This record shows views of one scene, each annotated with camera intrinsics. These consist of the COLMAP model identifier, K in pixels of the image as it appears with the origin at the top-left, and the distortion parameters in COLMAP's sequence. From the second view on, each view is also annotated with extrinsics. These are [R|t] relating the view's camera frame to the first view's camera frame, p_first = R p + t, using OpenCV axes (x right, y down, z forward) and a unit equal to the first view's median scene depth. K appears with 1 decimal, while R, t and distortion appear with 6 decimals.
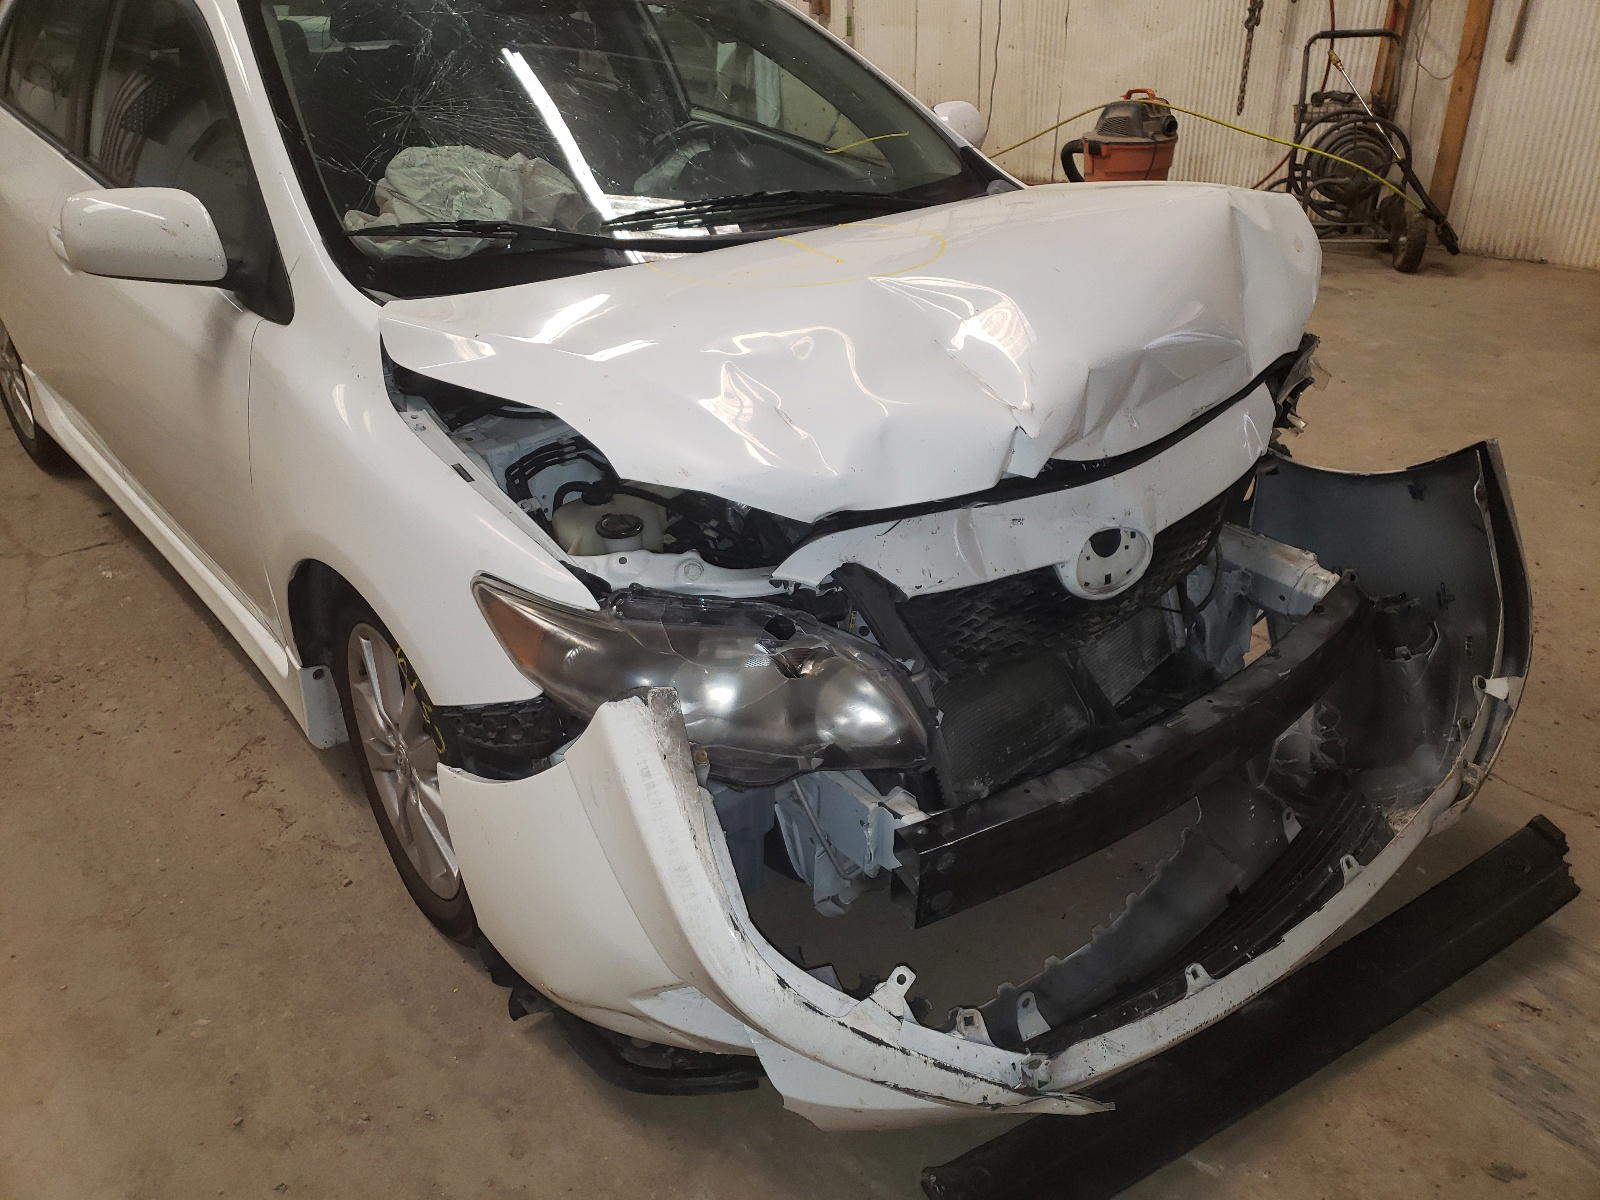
lens RADIAL K [[1256.8, 0, 772.7], [0, 1256.8, 595.9], [0, 0, 1]] dist [0.041212, 0.000629]
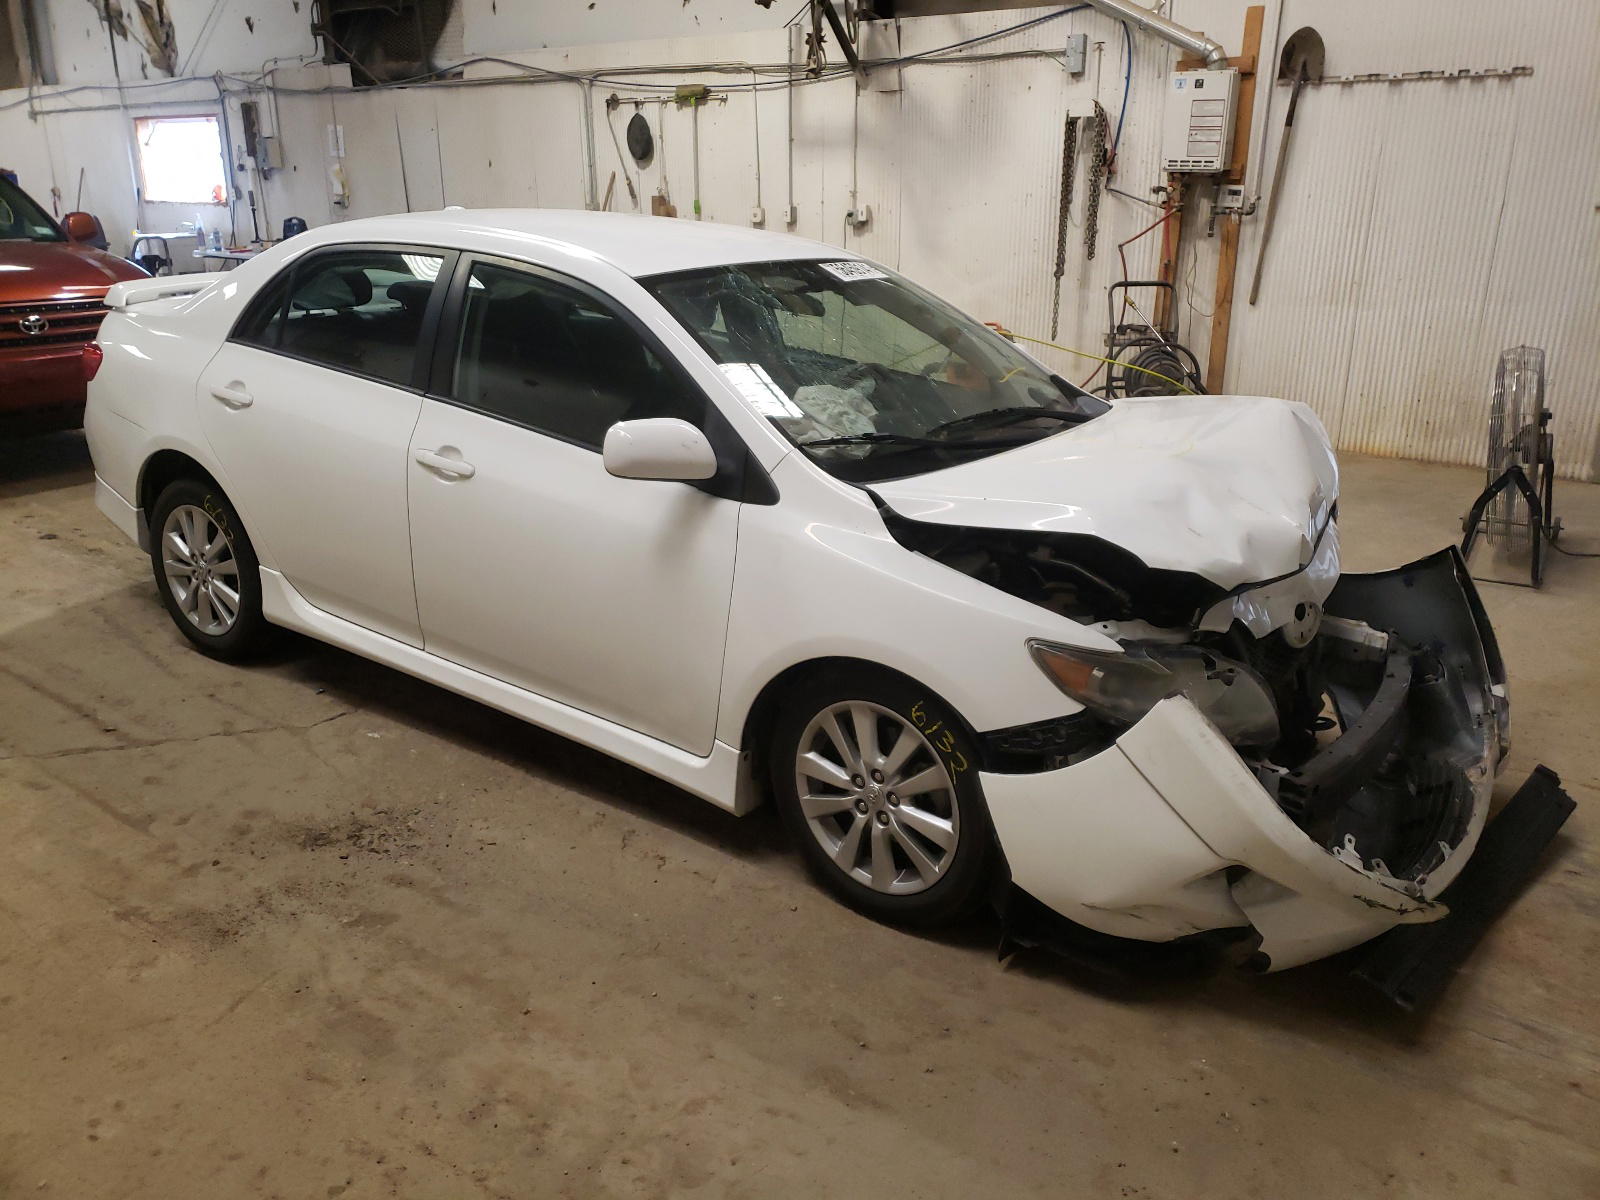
lens RADIAL K [[1256.8, 0, 772.7], [0, 1256.8, 595.9], [0, 0, 1]] dist [0.041212, 0.000629]
pose [[0.969362, -0.060566, 0.238055, -0.673989], [0.096340, 0.985219, -0.141639, 0.088662], [-0.225957, 0.160234, 0.960869, -0.356974]]
